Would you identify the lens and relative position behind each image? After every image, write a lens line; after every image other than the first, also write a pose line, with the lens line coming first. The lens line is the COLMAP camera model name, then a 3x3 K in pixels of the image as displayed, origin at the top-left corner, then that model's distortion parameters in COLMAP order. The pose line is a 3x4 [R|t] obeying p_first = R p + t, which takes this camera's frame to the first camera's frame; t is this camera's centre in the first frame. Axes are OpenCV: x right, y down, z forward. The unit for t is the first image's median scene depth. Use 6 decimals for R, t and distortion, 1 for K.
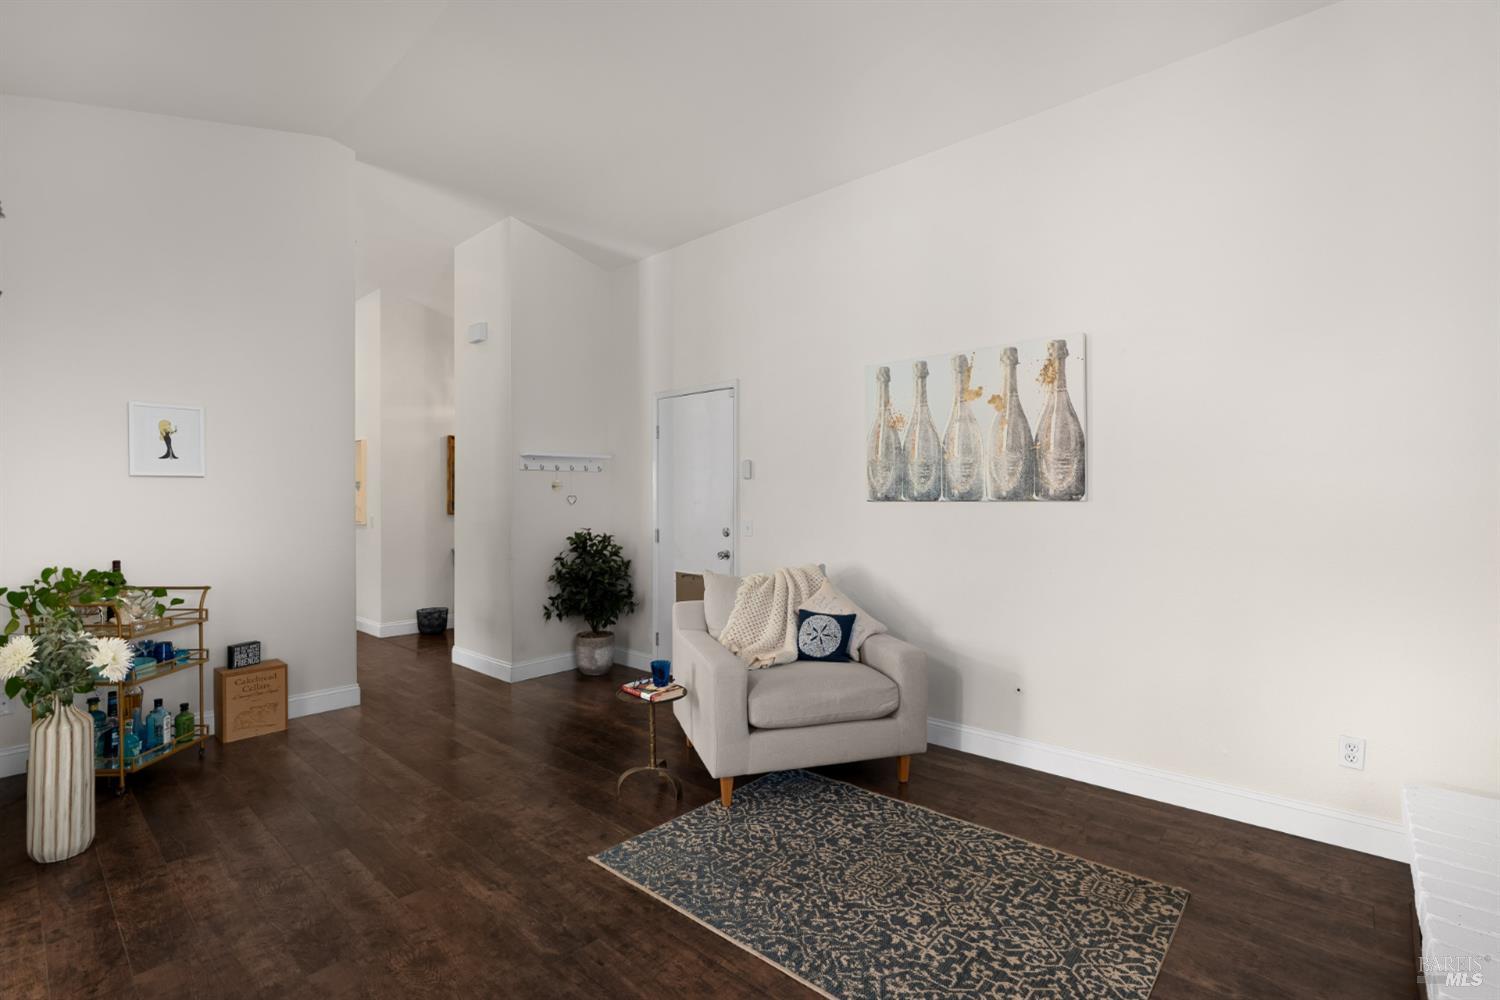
lens RADIAL K [[681.2, 0, 743.4], [0, 681.2, 500.8], [0, 0, 1]] dist [-0.006056, 0.001227]
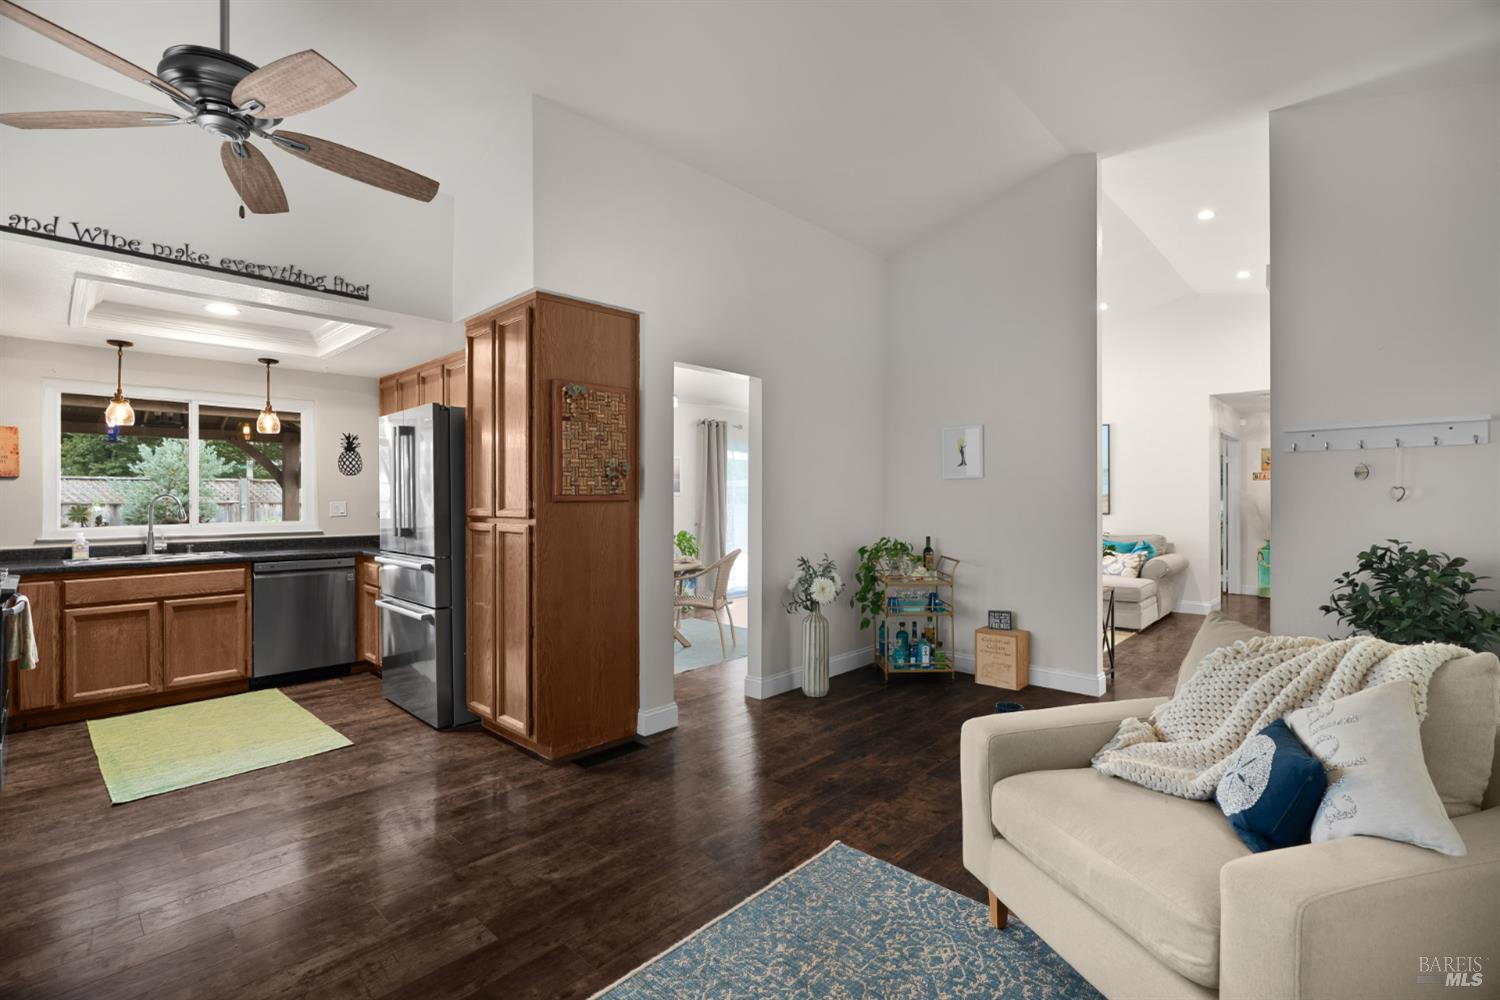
lens RADIAL K [[681.2, 0, 752.0], [0, 681.2, 500.1], [0, 0, 1]] dist [-0.006056, 0.001227]
pose [[-0.022630, 0.005413, -0.999729, 0.767651], [0.004346, 0.999976, 0.005316, -0.002453], [0.999734, -0.004224, -0.022653, 0.847690]]
